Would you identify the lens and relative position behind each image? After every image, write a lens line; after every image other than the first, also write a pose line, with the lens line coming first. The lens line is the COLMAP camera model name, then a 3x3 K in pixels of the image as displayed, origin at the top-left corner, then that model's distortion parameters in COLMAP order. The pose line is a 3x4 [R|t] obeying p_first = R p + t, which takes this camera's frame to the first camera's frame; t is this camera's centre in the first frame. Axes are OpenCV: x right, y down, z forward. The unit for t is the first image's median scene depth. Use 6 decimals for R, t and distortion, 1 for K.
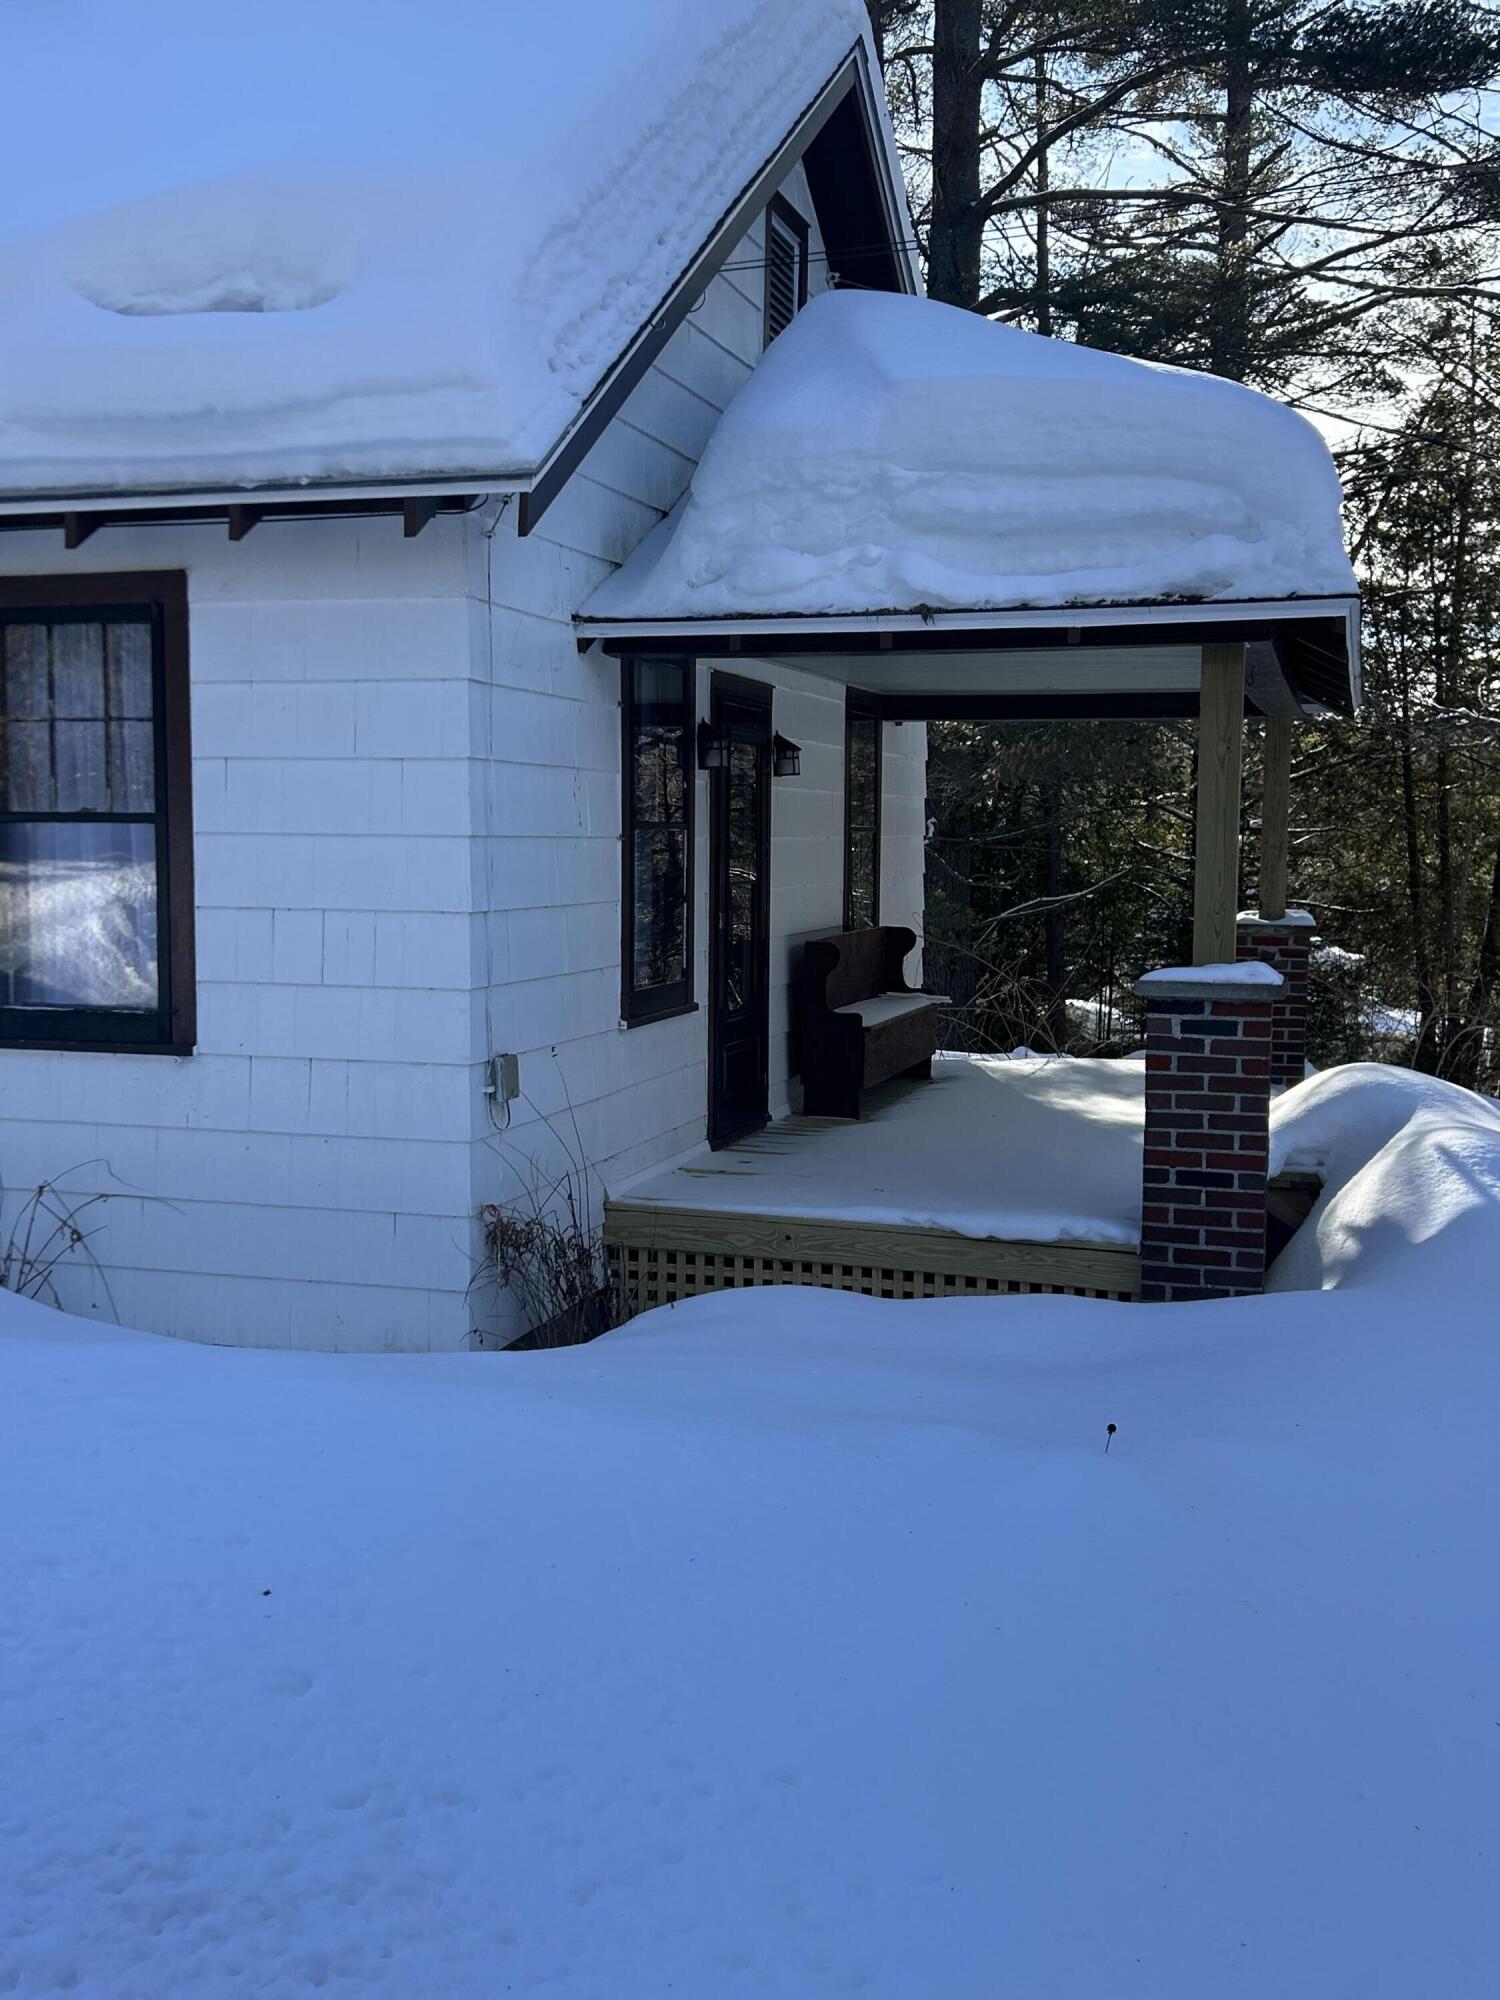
lens RADIAL K [[2002.9, 0, 750.0], [0, 2002.9, 1000.0], [0, 0, 1]] dist [0.106274, -0.188109]
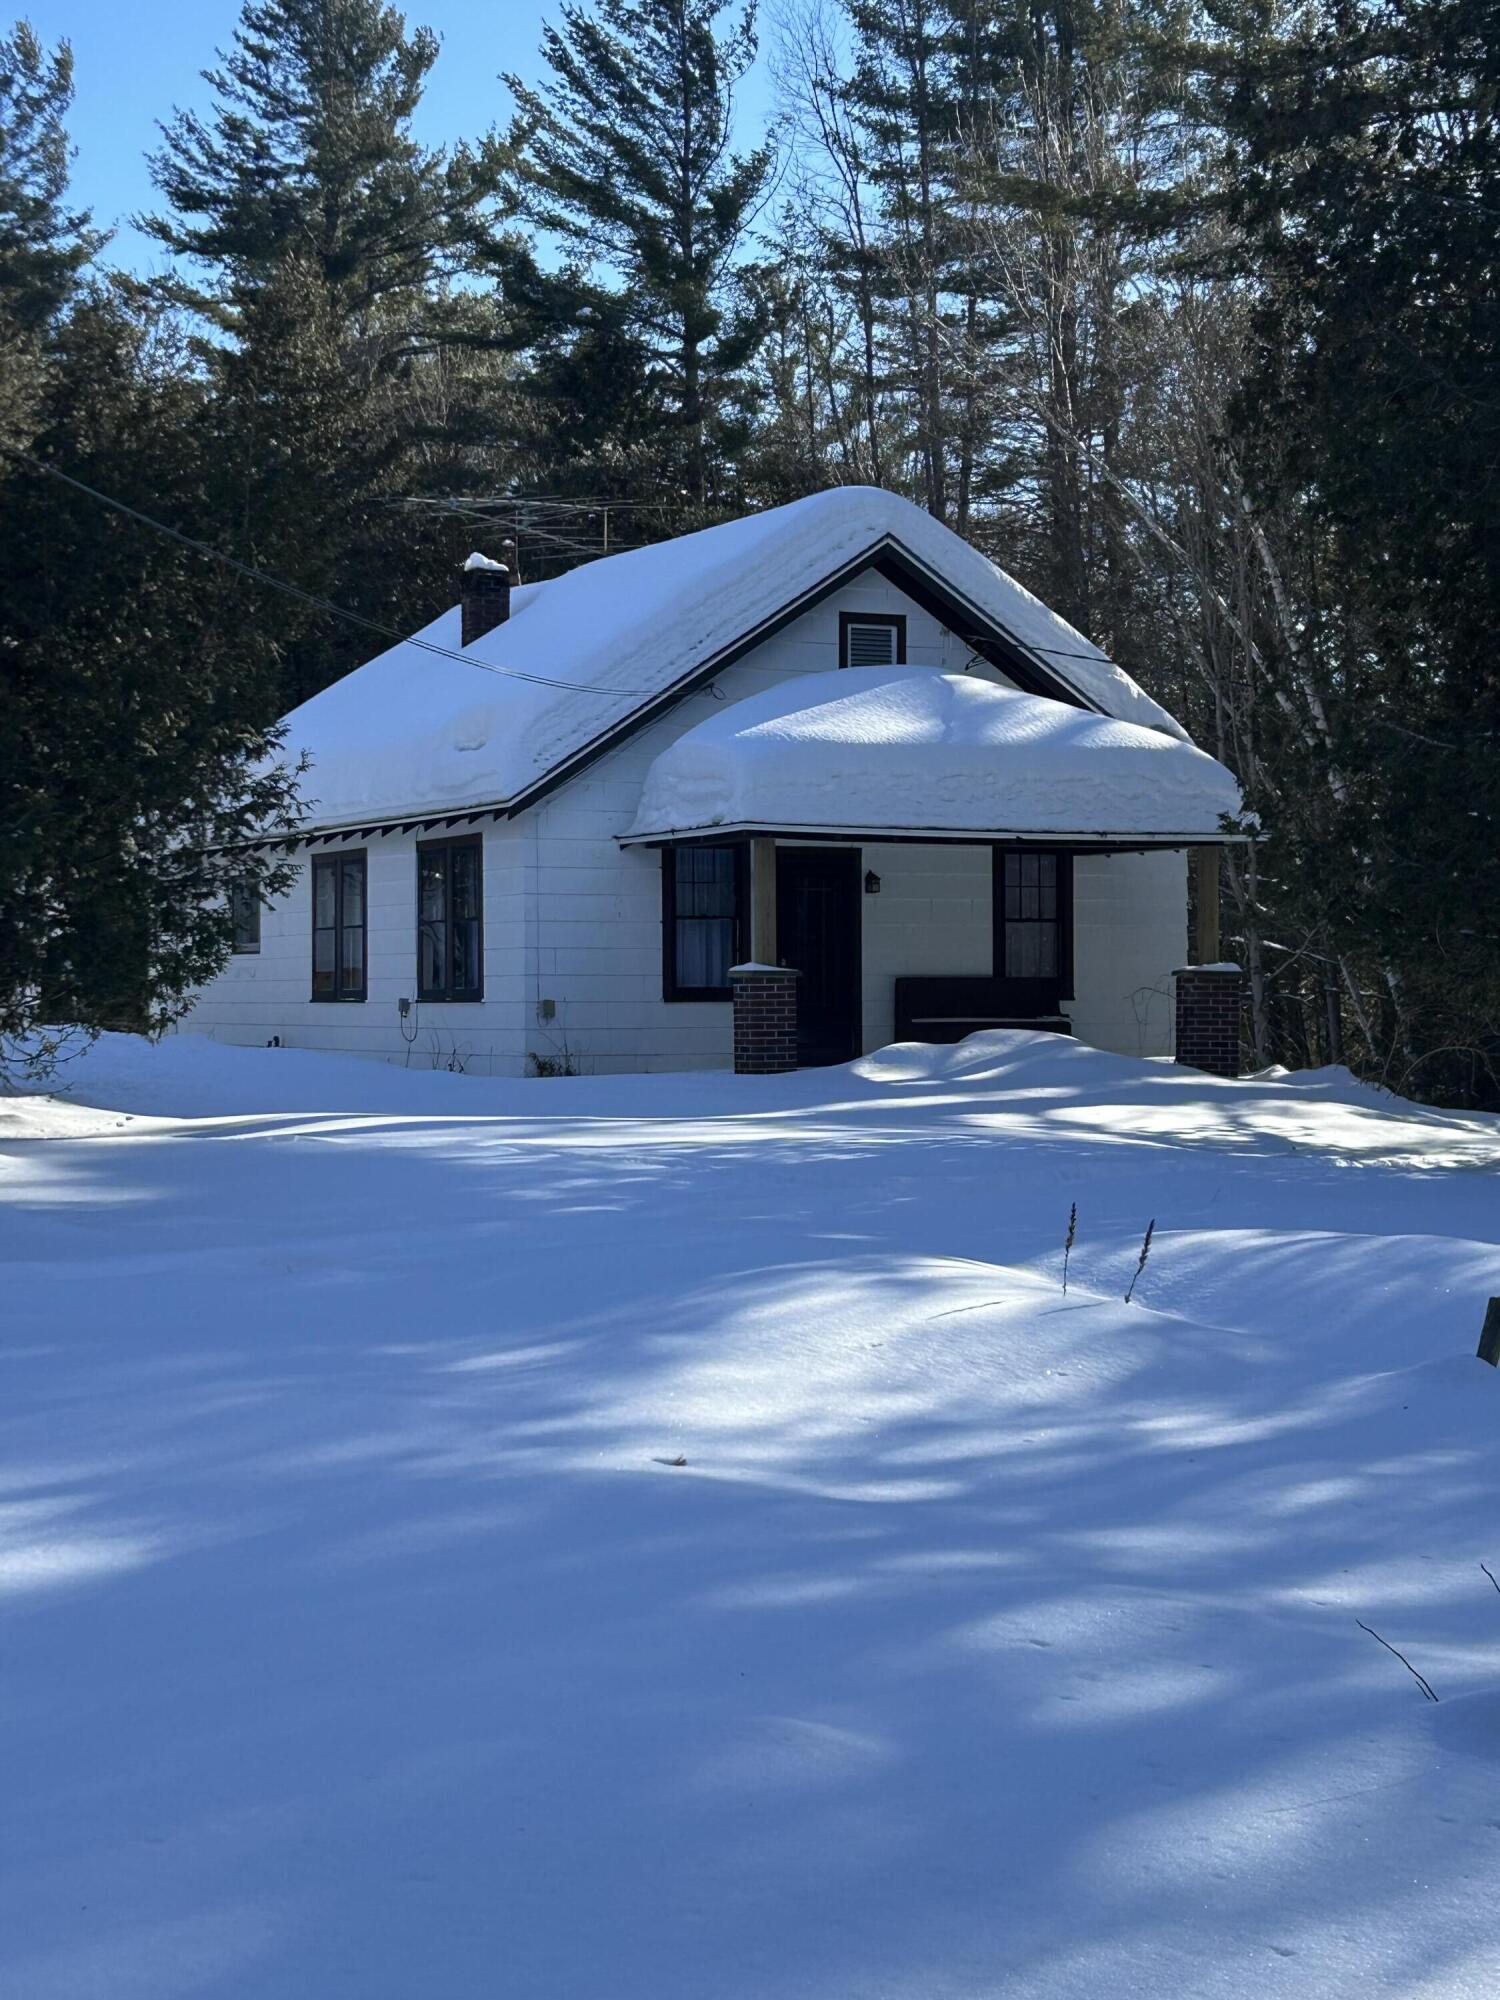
lens RADIAL K [[3197.6, 0, 750.0], [0, 3197.6, 1000.0], [0, 0, 1]] dist [-0.042588, -0.126744]
pose [[0.688115, -0.010586, -0.725524, 2.730256], [-0.054430, 0.996323, -0.066160, 0.254336], [0.723557, 0.085016, 0.685009, -1.513671]]
